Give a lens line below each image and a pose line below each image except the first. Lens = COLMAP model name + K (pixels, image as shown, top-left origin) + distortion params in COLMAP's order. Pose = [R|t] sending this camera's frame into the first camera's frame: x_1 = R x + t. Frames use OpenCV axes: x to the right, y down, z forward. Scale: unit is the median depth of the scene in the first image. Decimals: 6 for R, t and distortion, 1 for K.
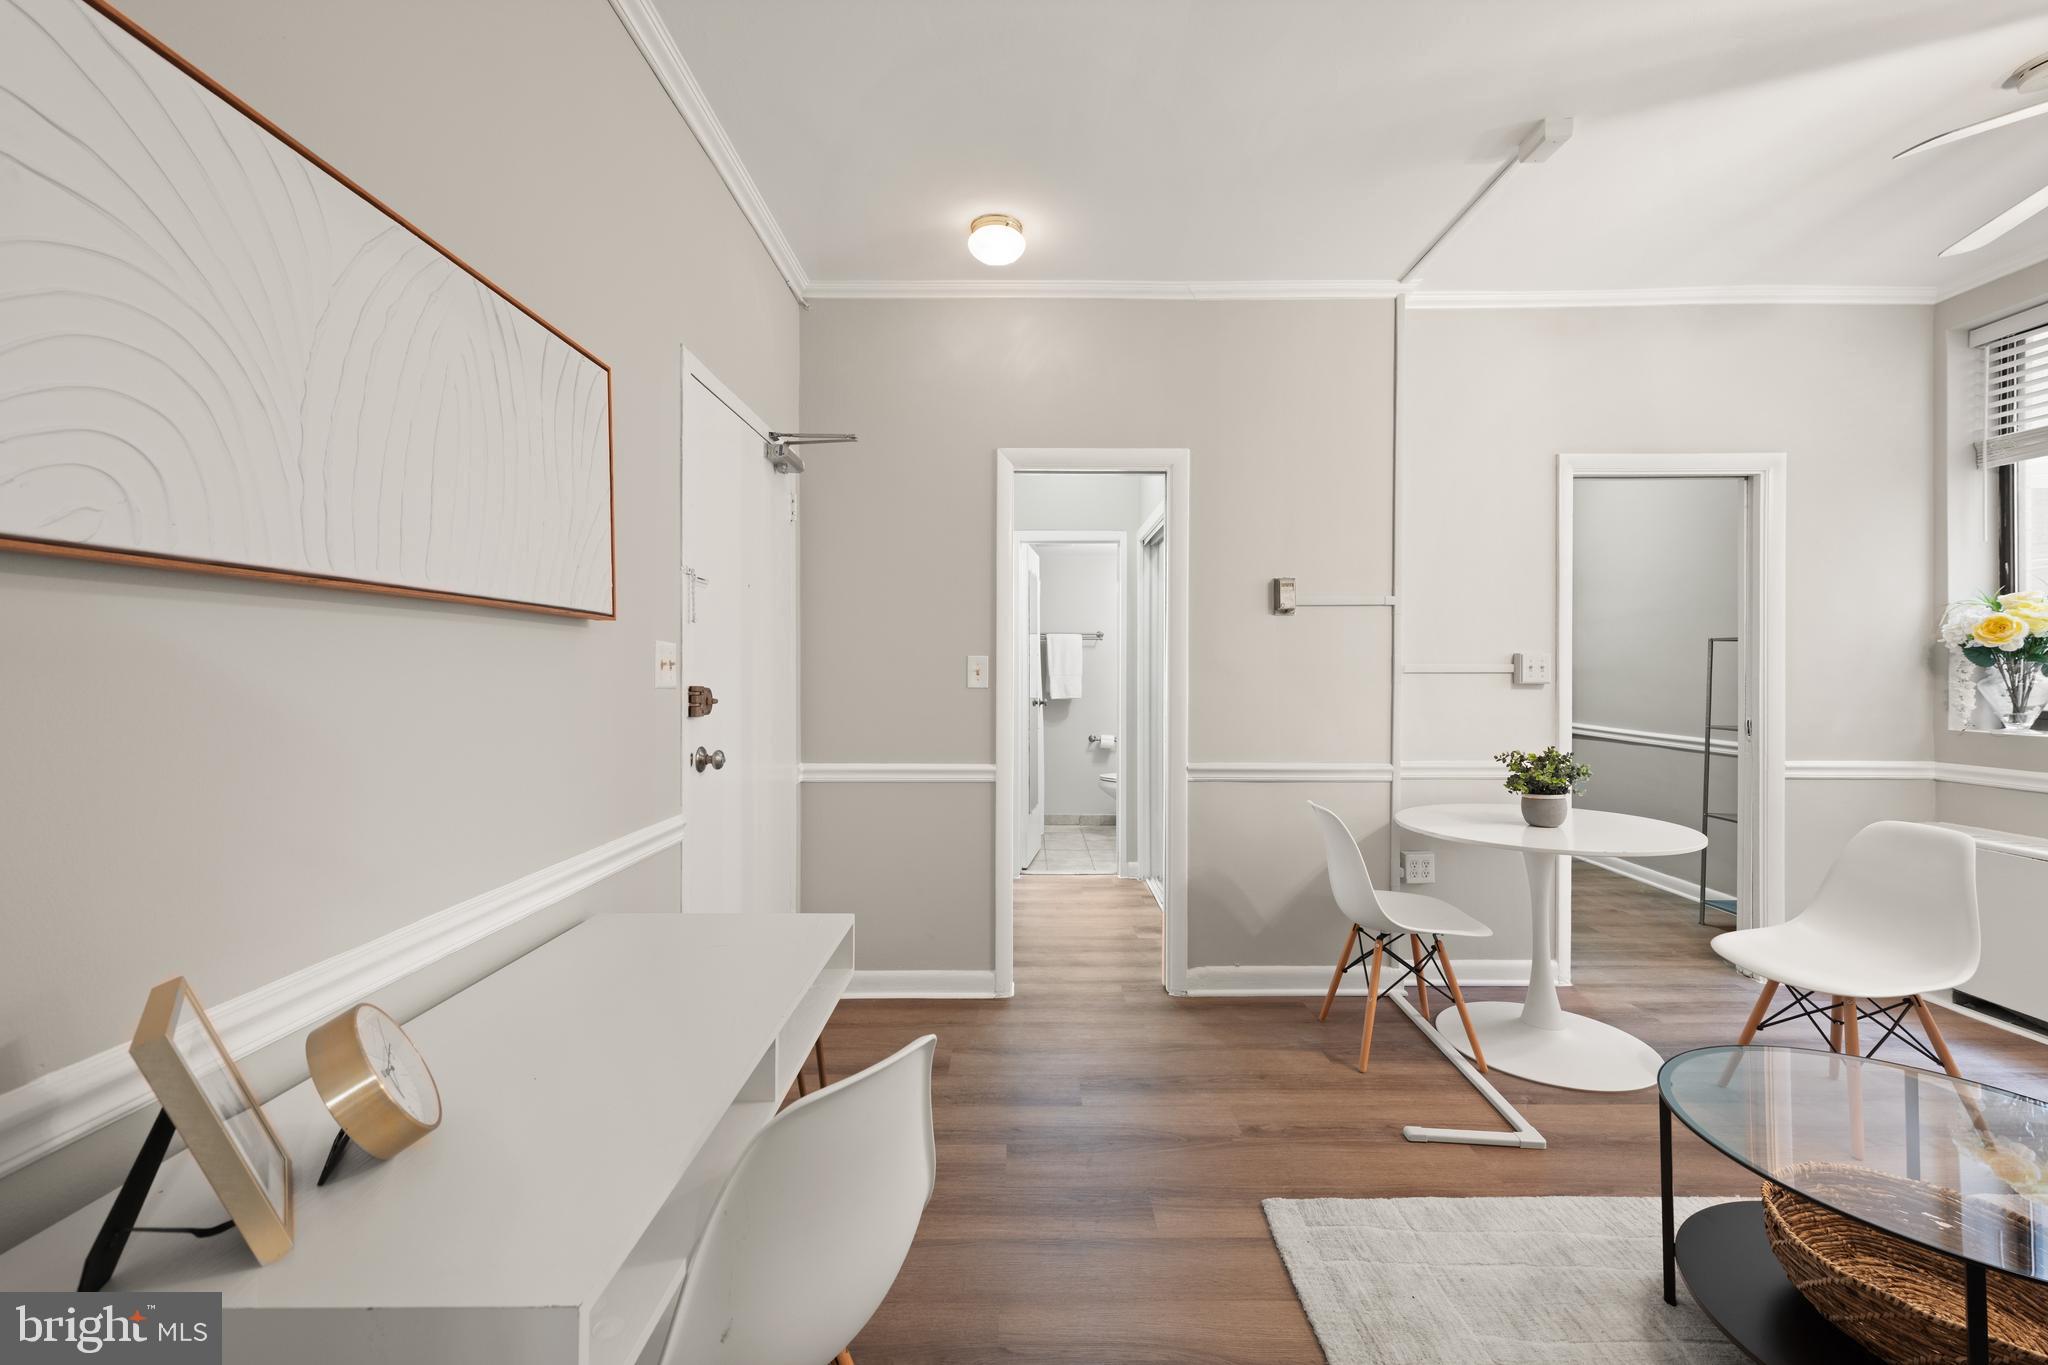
lens RADIAL K [[819.7, 0, 1032.4], [0, 819.7, 663.3], [0, 0, 1]] dist [0.013270, -0.003800]
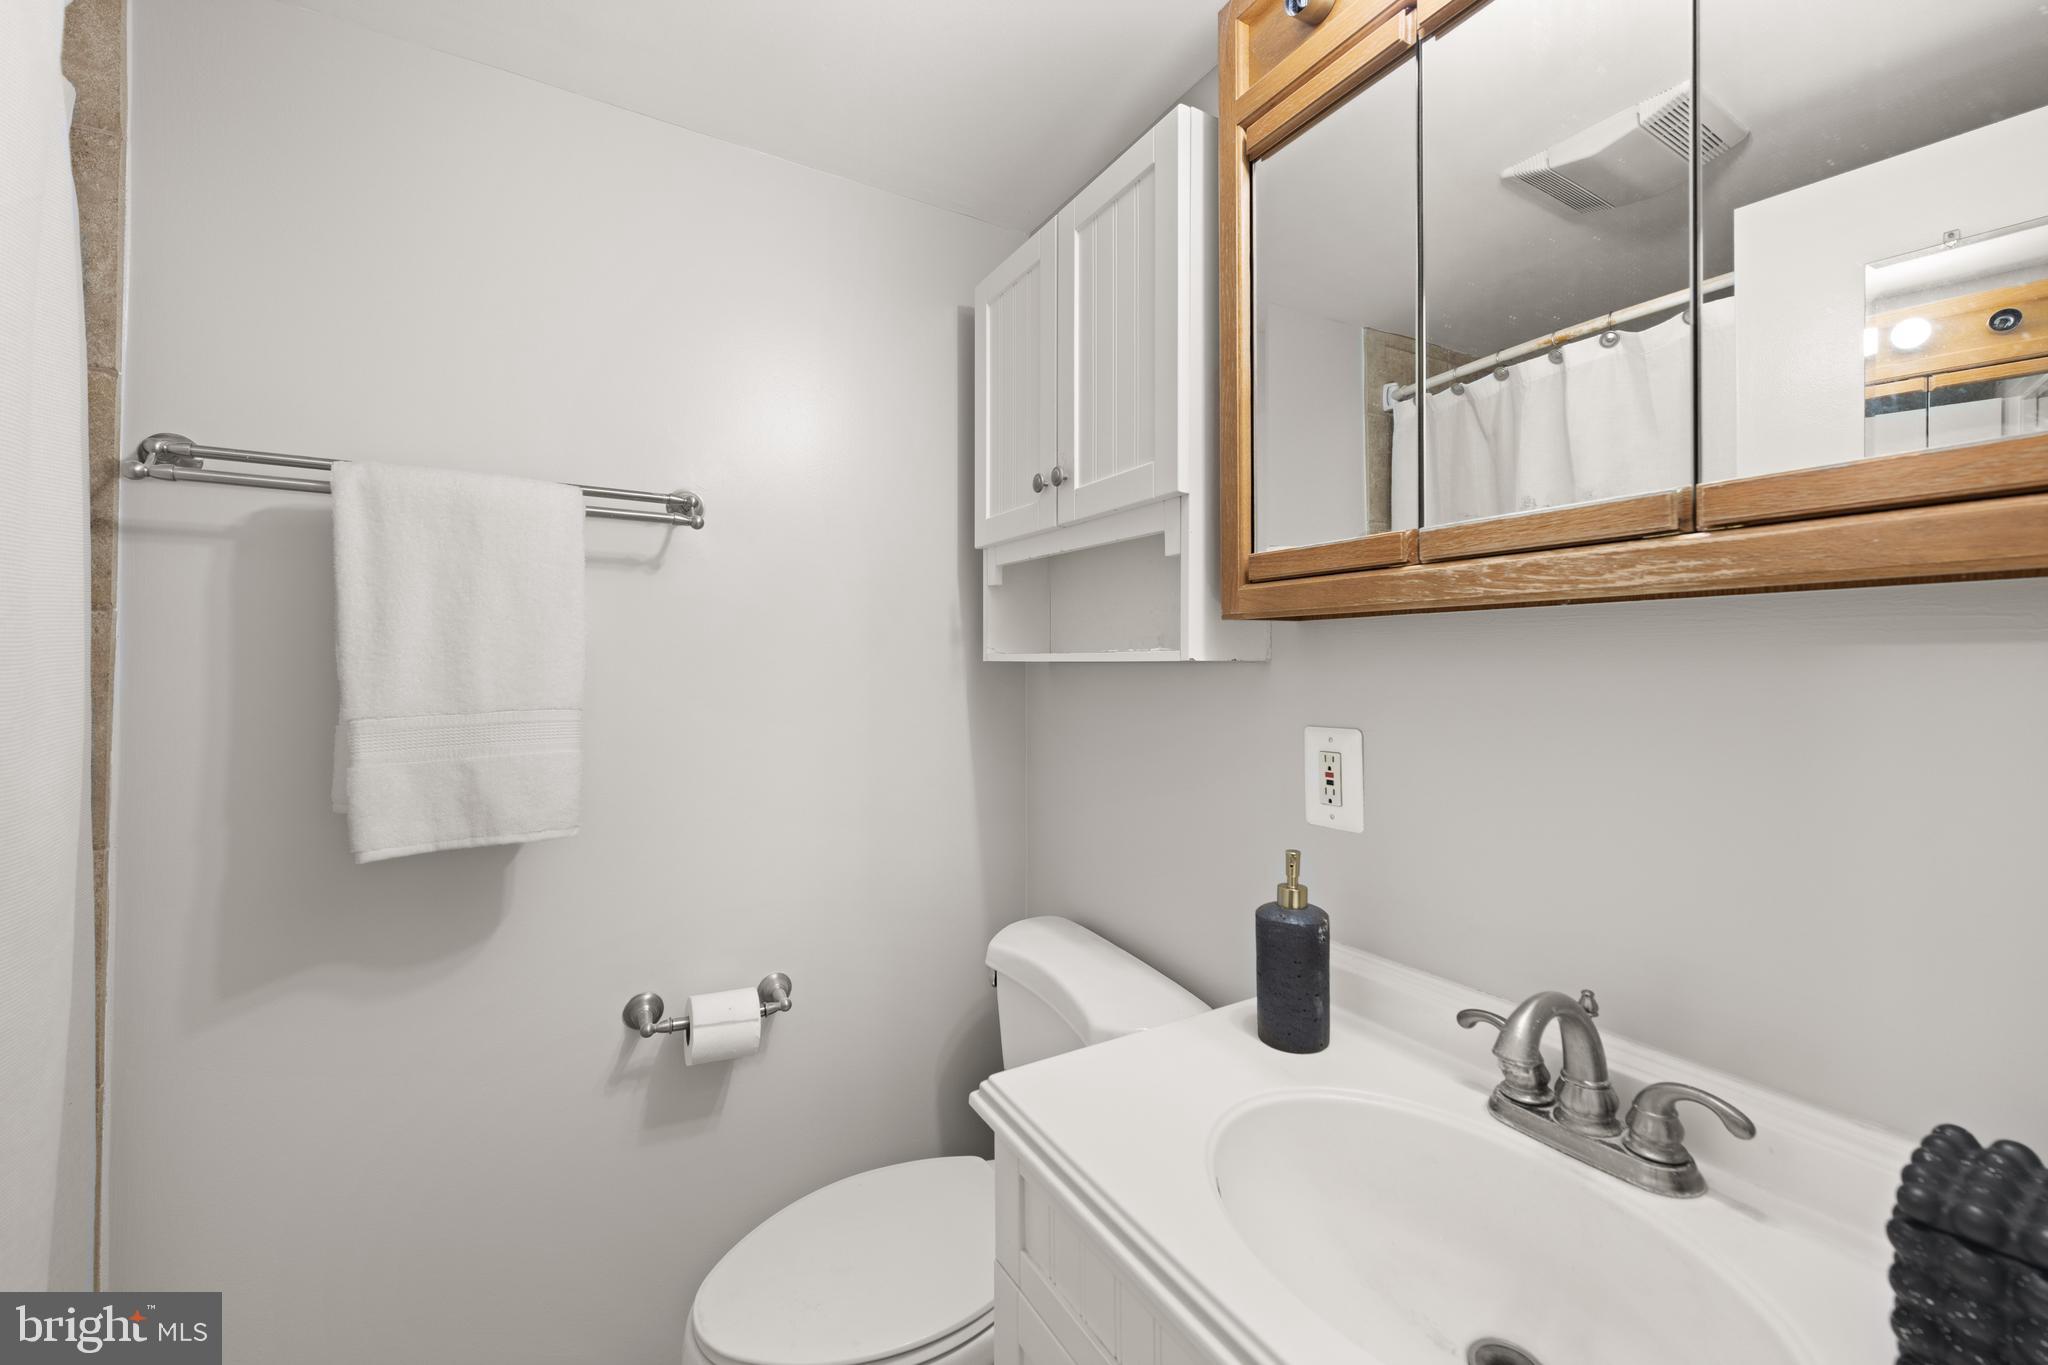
lens RADIAL K [[819.7, 0, 1018.4], [0, 819.7, 678.7], [0, 0, 1]] dist [0.013270, -0.003800]
pose [[0.874669, 0.002714, 0.484713, 0.113204], [-0.005516, 0.999975, 0.004354, 0.011935], [-0.484689, -0.006482, 0.874663, 1.588737]]
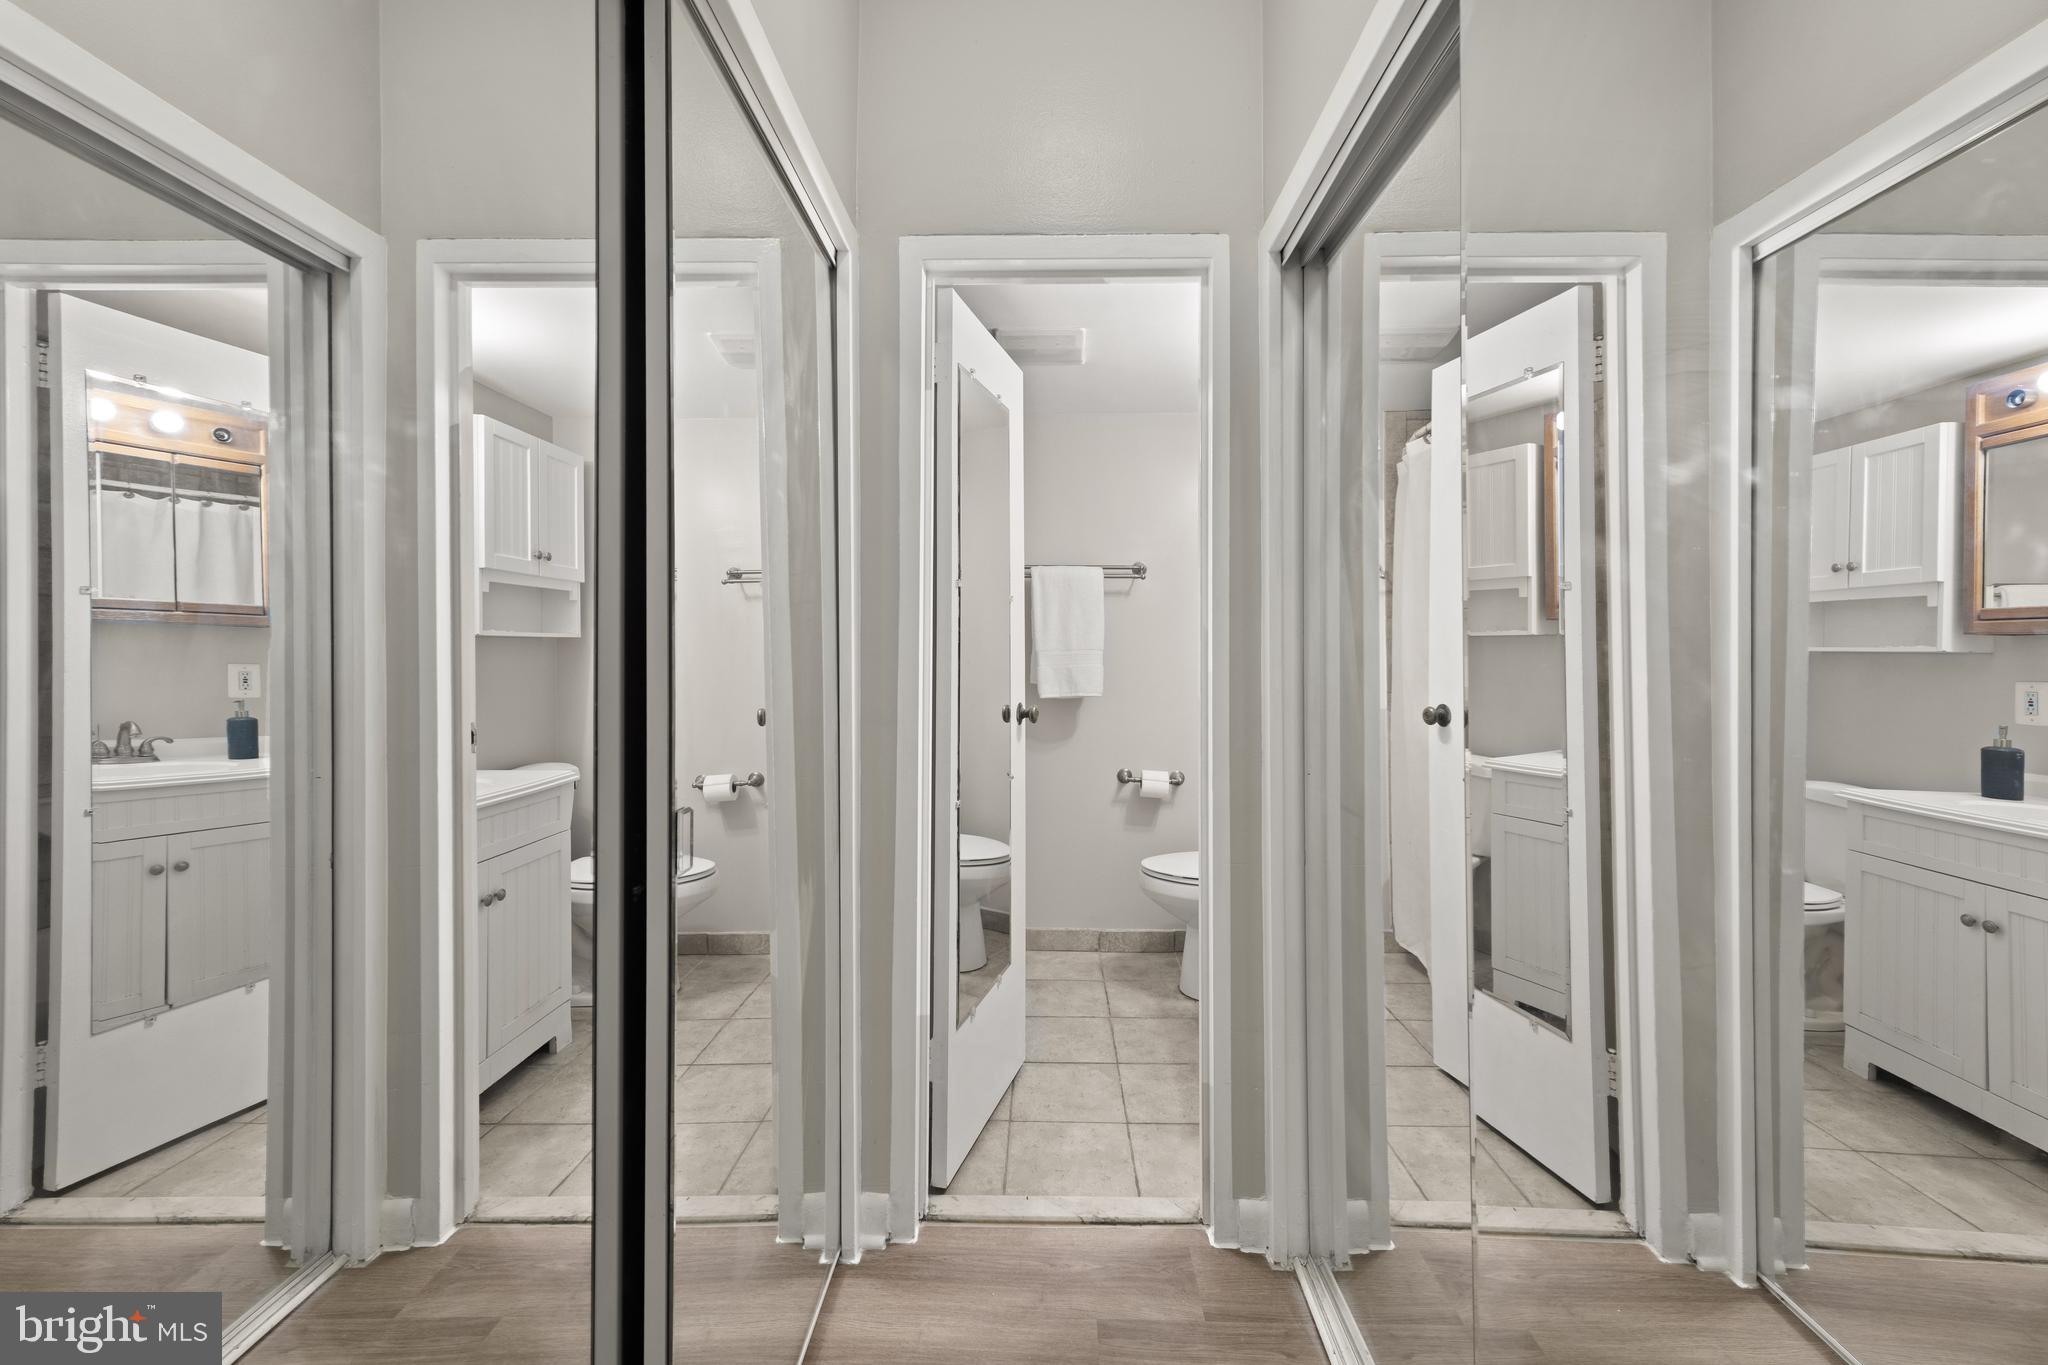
lens RADIAL K [[819.7, 0, 1038.5], [0, 819.7, 654.6], [0, 0, 1]] dist [0.013270, -0.003800]
pose [[0.999746, -0.001595, -0.022466, 0.065201], [0.001838, 0.999940, 0.010828, 0.023082], [0.022447, -0.010867, 0.999689, 1.016629]]
